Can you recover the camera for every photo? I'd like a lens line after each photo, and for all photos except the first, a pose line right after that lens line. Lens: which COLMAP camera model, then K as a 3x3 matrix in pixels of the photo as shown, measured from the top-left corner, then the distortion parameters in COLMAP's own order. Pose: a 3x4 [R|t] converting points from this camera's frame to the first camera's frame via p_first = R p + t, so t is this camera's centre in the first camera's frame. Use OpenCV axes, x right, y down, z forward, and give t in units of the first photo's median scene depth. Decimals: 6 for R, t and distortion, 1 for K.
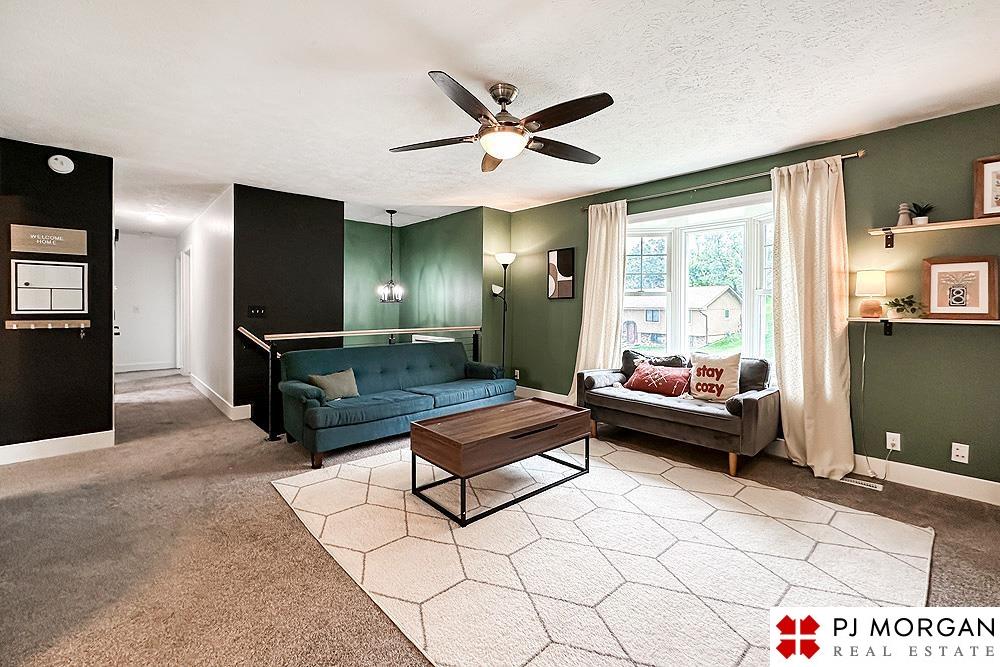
lens RADIAL K [[417.8, 0, 493.3], [0, 417.8, 309.8], [0, 0, 1]] dist [-0.000412, -0.001360]
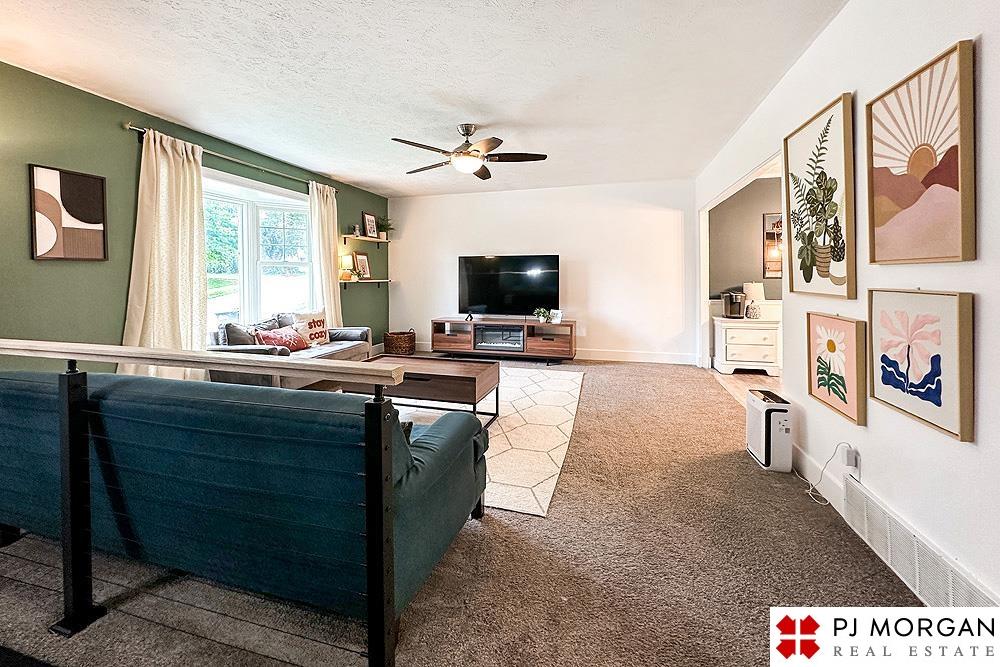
lens RADIAL K [[417.8, 0, 509.2], [0, 417.8, 283.0], [0, 0, 1]] dist [-0.000412, -0.001360]
pose [[-0.562686, -0.013259, 0.826564, -0.905372], [0.010744, 0.999670, 0.023350, -0.004249], [-0.826601, 0.022019, -0.562358, 1.207919]]
